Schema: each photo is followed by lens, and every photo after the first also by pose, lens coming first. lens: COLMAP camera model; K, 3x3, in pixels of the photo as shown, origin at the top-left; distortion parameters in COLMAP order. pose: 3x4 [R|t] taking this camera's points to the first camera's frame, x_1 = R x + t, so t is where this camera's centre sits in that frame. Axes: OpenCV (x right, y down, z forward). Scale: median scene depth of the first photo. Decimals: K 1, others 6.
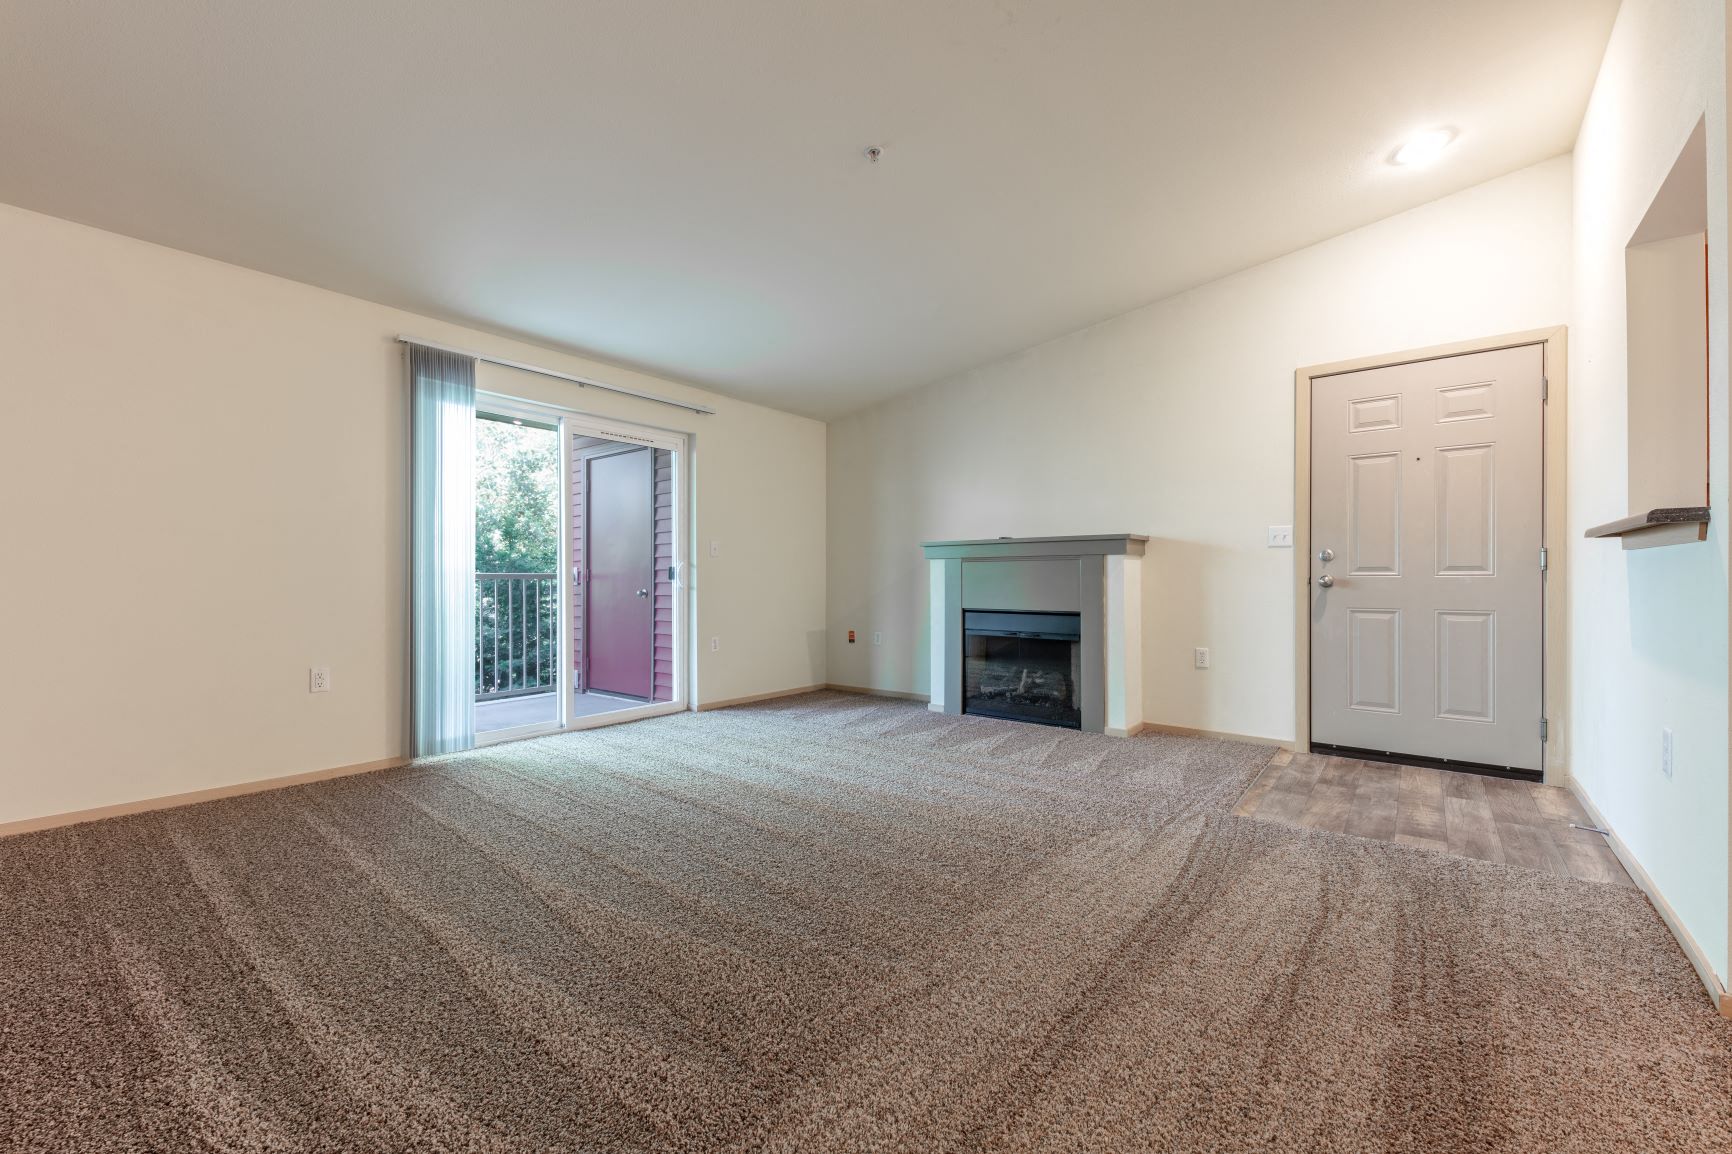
lens RADIAL K [[696.7, 0, 869.8], [0, 696.7, 579.8], [0, 0, 1]] dist [0.000333, 0.000101]
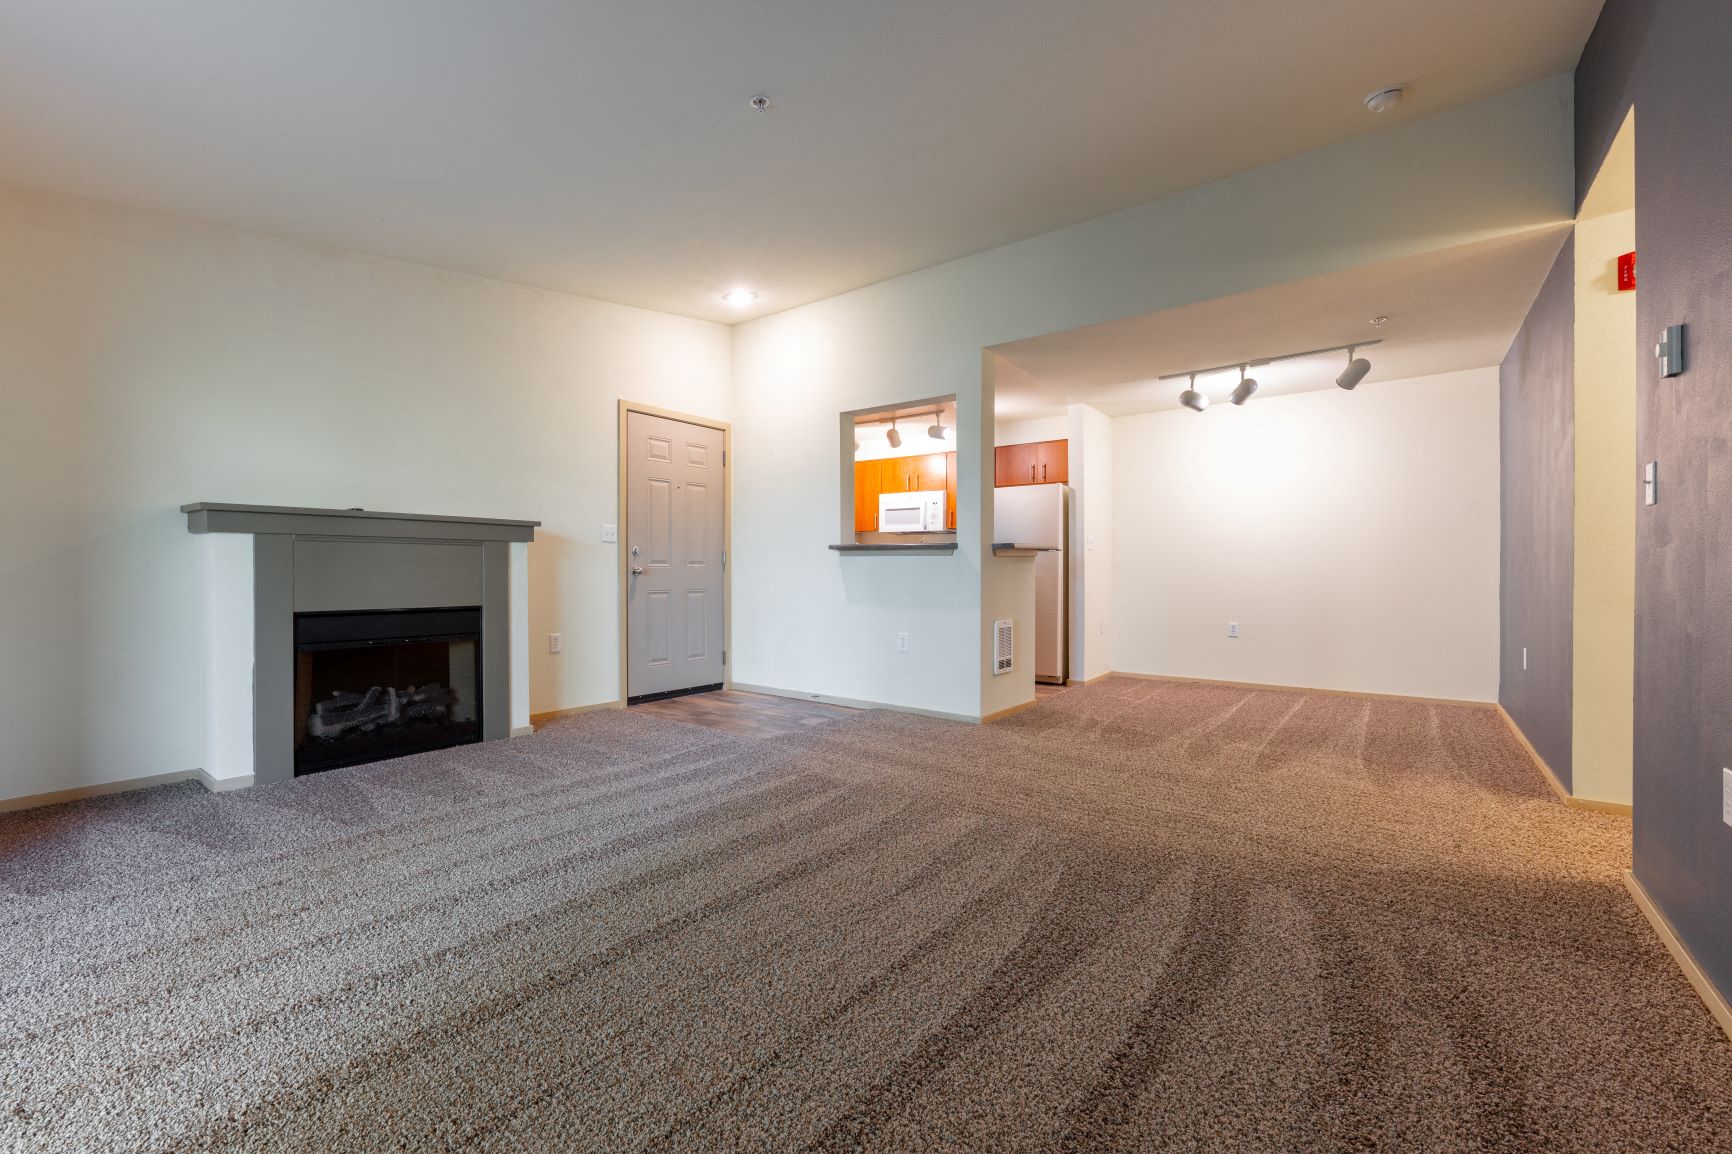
lens RADIAL K [[696.7, 0, 857.0], [0, 696.7, 574.0], [0, 0, 1]] dist [0.000333, 0.000101]
pose [[-0.019819, -0.004734, 0.999792, -0.571281], [-0.003633, 0.999983, 0.004663, 0.000694], [-0.999797, -0.003540, -0.019835, 0.545922]]
